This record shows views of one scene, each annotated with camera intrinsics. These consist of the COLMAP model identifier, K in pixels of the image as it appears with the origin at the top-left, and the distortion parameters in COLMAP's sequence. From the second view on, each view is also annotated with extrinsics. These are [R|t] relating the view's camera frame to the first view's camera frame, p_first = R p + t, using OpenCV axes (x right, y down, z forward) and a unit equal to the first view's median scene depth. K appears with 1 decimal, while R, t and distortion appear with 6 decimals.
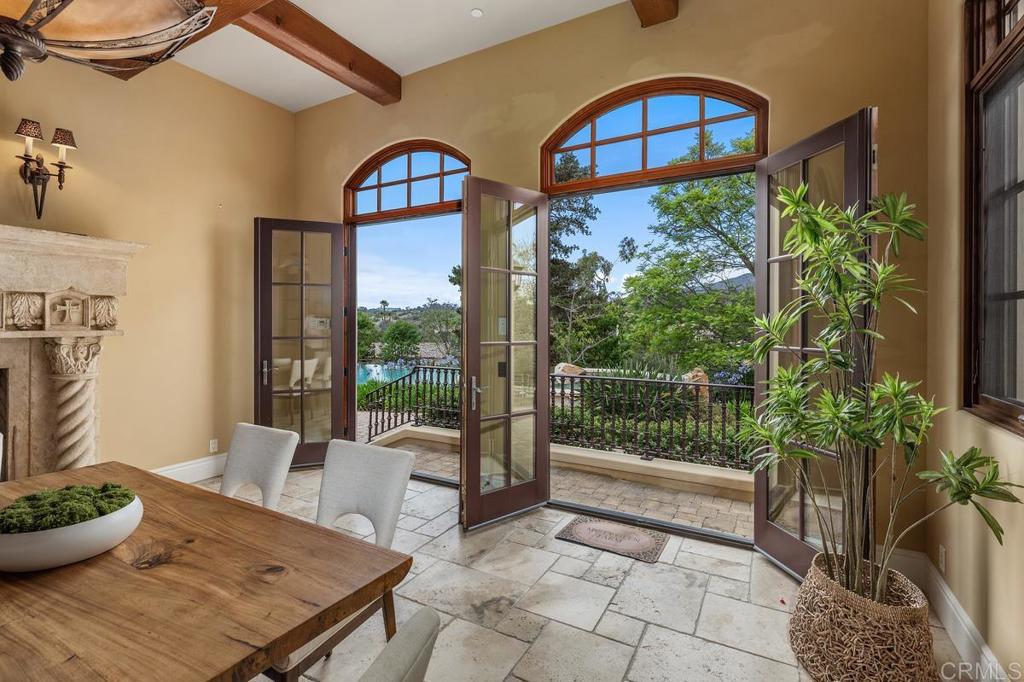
lens RADIAL K [[469.3, 0, 512.9], [0, 469.3, 332.0], [0, 0, 1]] dist [-0.003164, -0.000367]
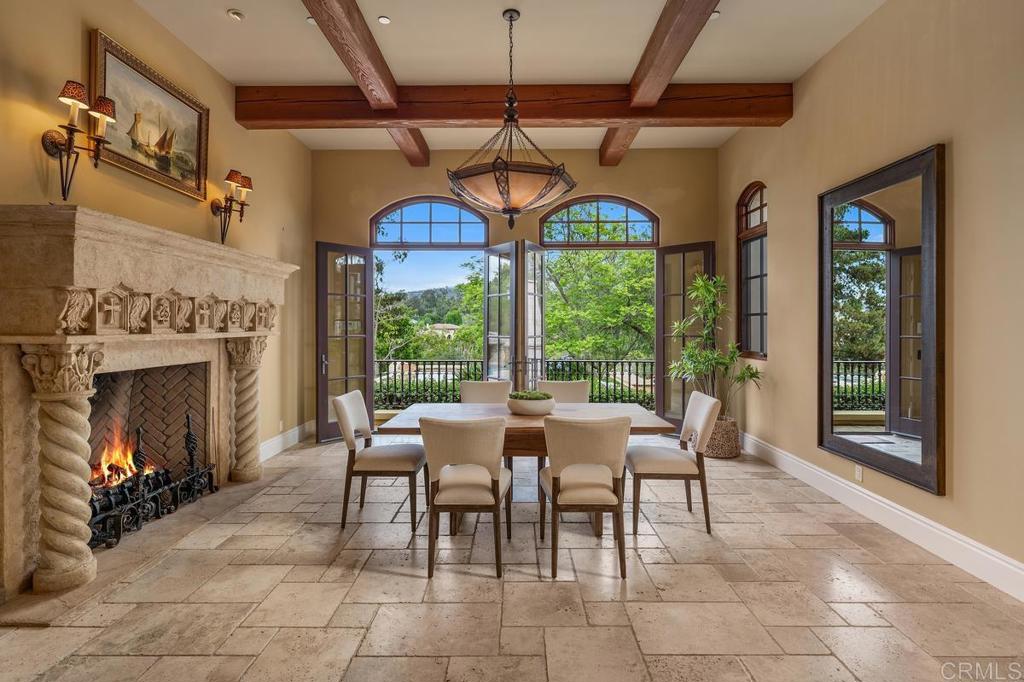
lens RADIAL K [[493.8, 0, 511.5], [0, 493.8, 334.7], [0, 0, 1]] dist [-0.000510, 0.000021]
pose [[0.878498, -0.013388, 0.477558, -0.954480], [0.012485, 0.999909, 0.005065, 0.007948], [-0.477583, 0.001513, 0.878585, -0.543839]]
